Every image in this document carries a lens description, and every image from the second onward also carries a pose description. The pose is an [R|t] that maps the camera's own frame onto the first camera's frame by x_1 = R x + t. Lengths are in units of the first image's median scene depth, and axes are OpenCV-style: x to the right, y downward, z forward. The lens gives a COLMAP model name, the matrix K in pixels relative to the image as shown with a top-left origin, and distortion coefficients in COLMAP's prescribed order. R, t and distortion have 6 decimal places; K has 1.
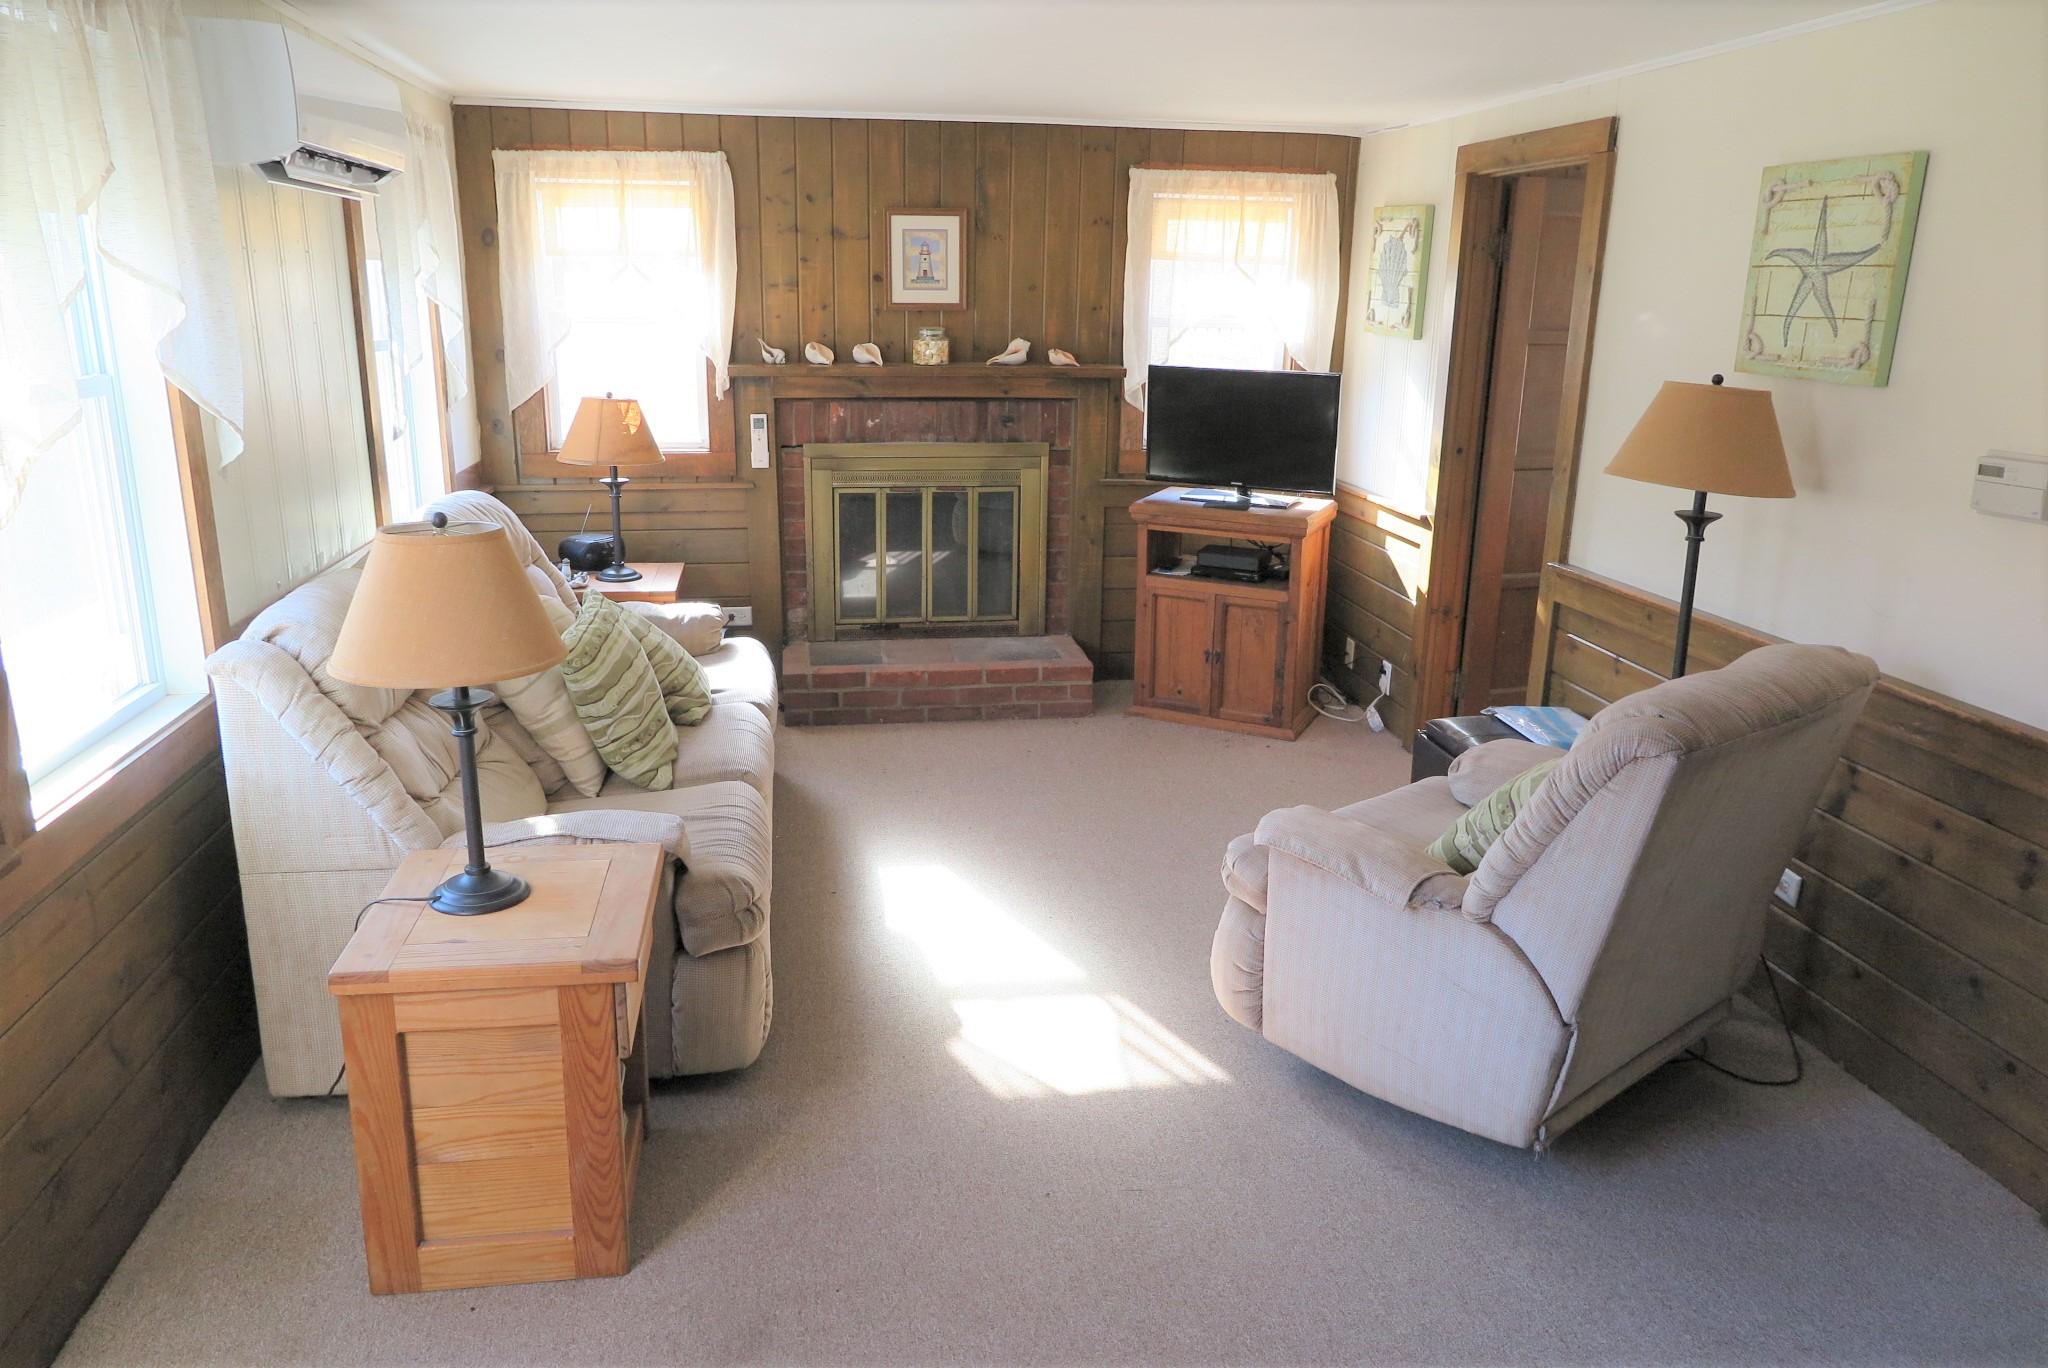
lens RADIAL K [[1407.5, 0, 1004.4], [0, 1407.5, 680.1], [0, 0, 1]] dist [-0.039648, 0.029398]
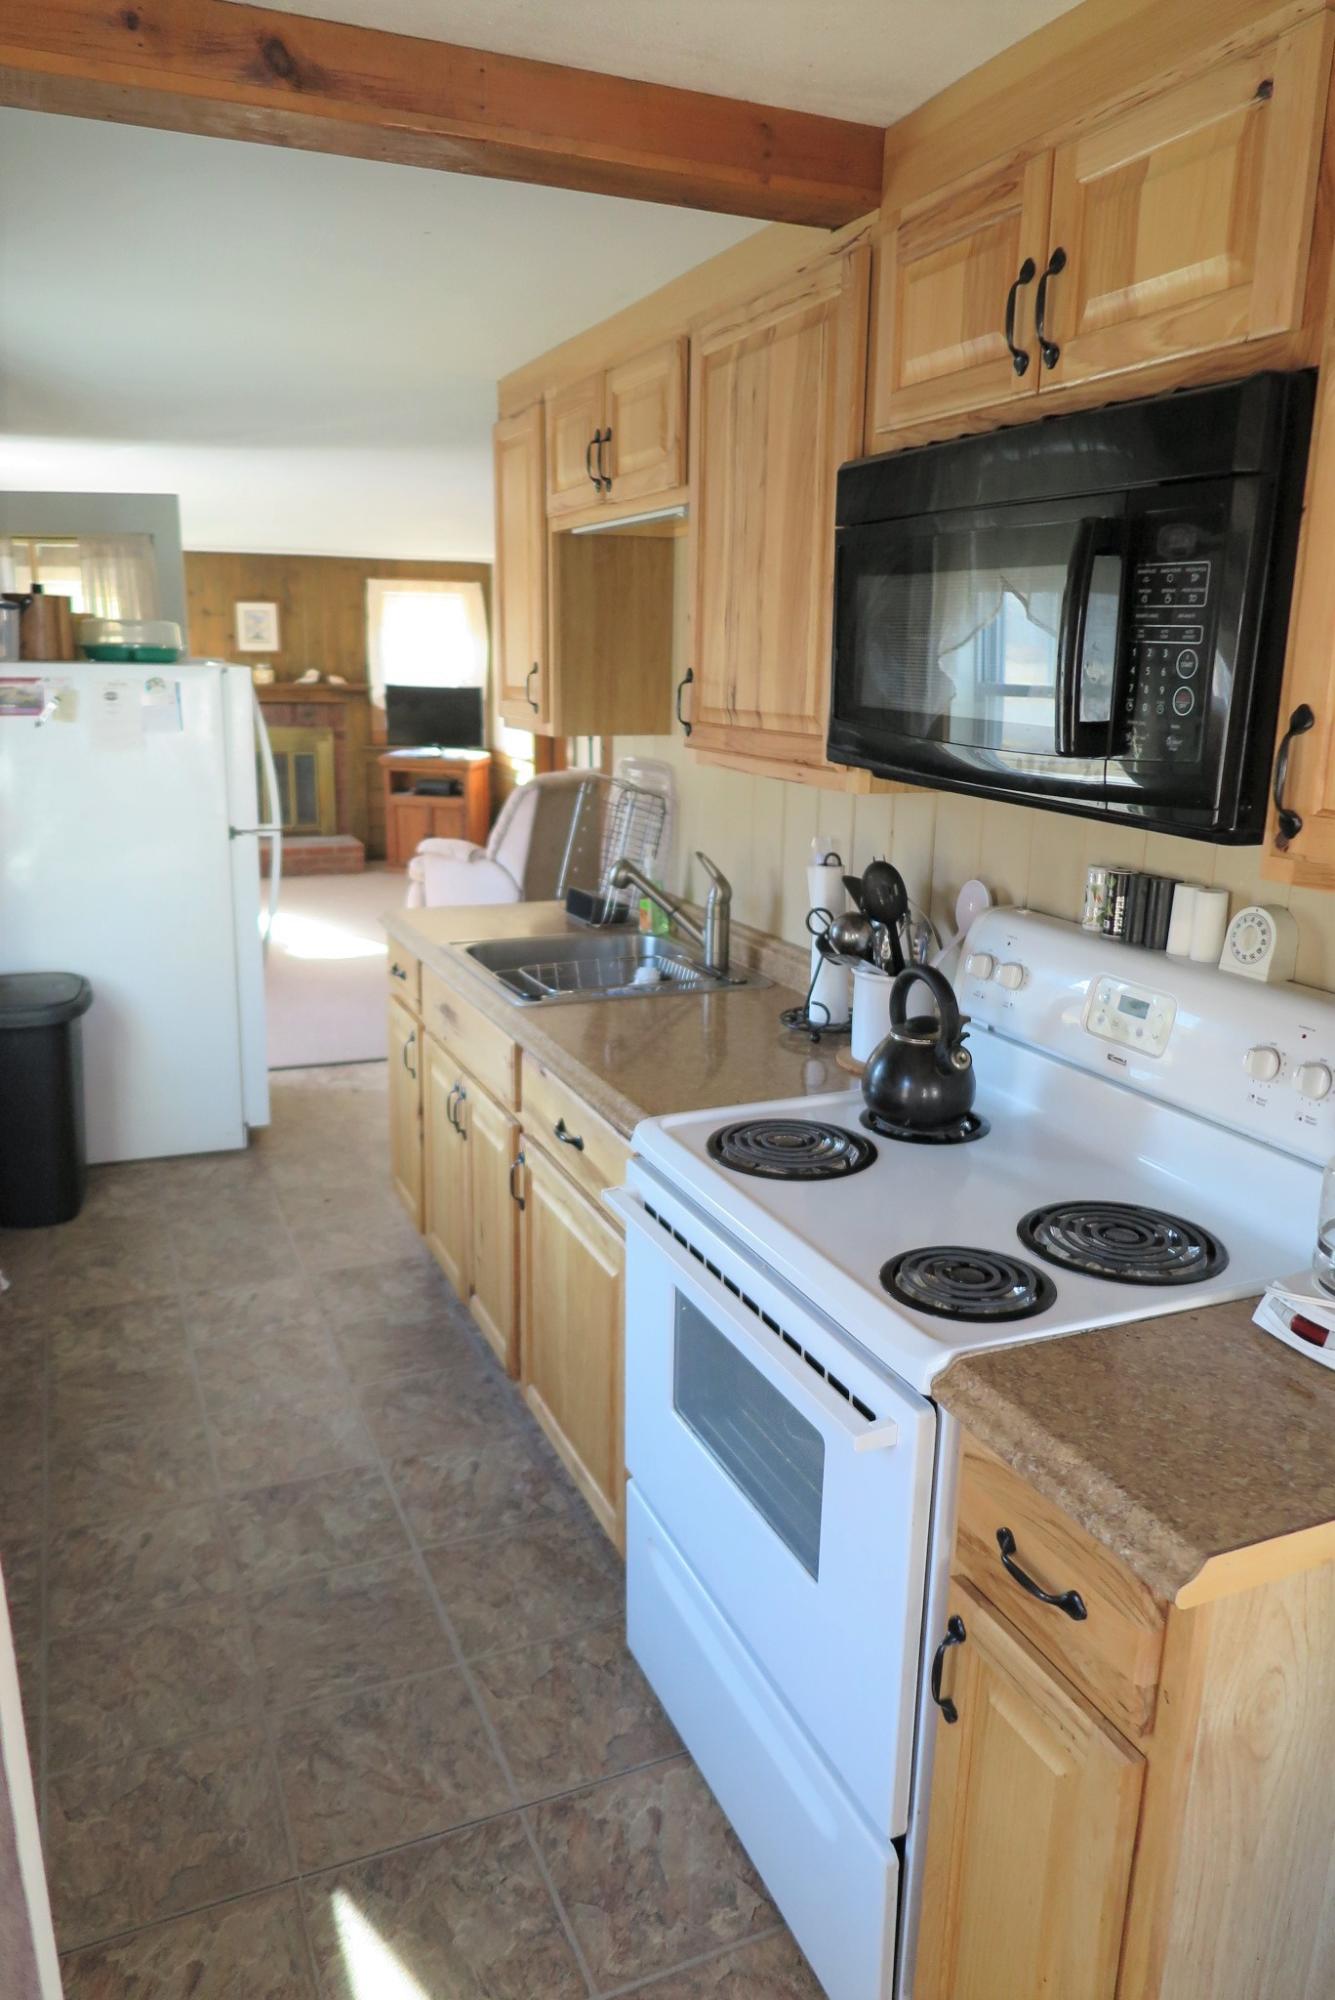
lens RADIAL K [[1374.5, 0, 669.4], [0, 1374.5, 1014.2], [0, 0, 1]] dist [-0.039648, 0.029398]
pose [[0.965863, -0.062887, 0.251303, -0.016601], [0.065021, 0.997884, -0.000191, 0.239423], [-0.250759, 0.016524, 0.967908, -0.850792]]
